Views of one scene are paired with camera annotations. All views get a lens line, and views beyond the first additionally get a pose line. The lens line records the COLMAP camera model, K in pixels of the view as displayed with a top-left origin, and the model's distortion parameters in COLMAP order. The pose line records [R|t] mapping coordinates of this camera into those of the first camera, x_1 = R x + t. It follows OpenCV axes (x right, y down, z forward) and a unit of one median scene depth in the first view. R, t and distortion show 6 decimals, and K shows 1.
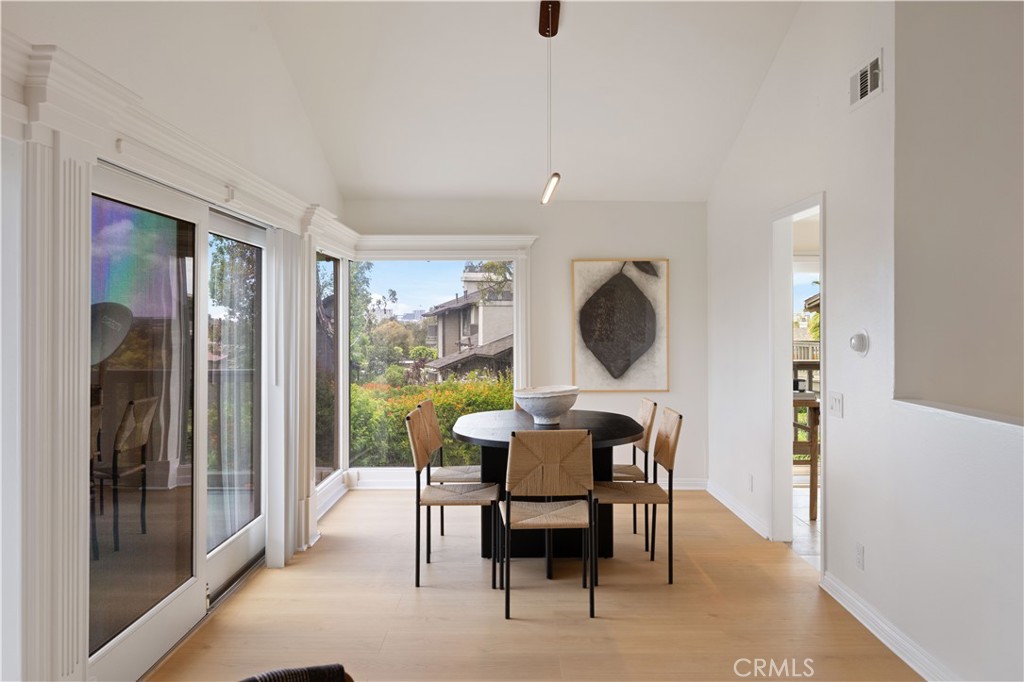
lens RADIAL K [[801.9, 0, 512.0], [0, 801.9, 341.0], [0, 0, 1]] dist [-0.002584, -0.000403]
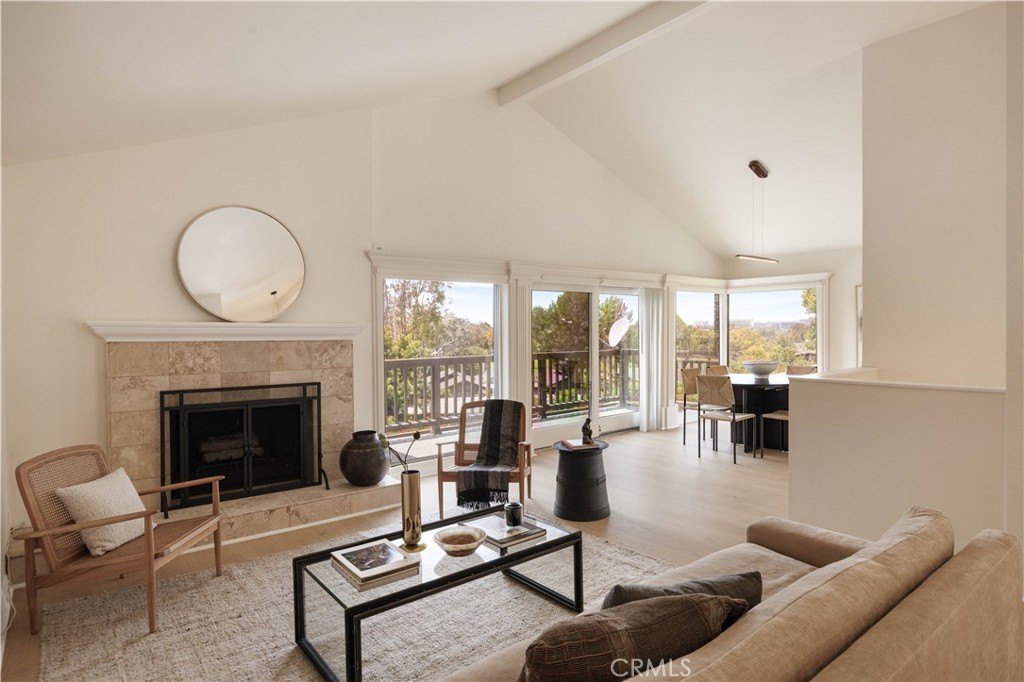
lens RADIAL K [[560.3, 0, 512.0], [0, 560.3, 341.0], [0, 0, 1]] dist [0.001321, -0.000080]
pose [[0.631820, 0.005395, -0.775097, 0.726497], [-0.002254, 0.999984, 0.005123, 0.006879], [0.775112, -0.001490, 0.631822, -0.337124]]
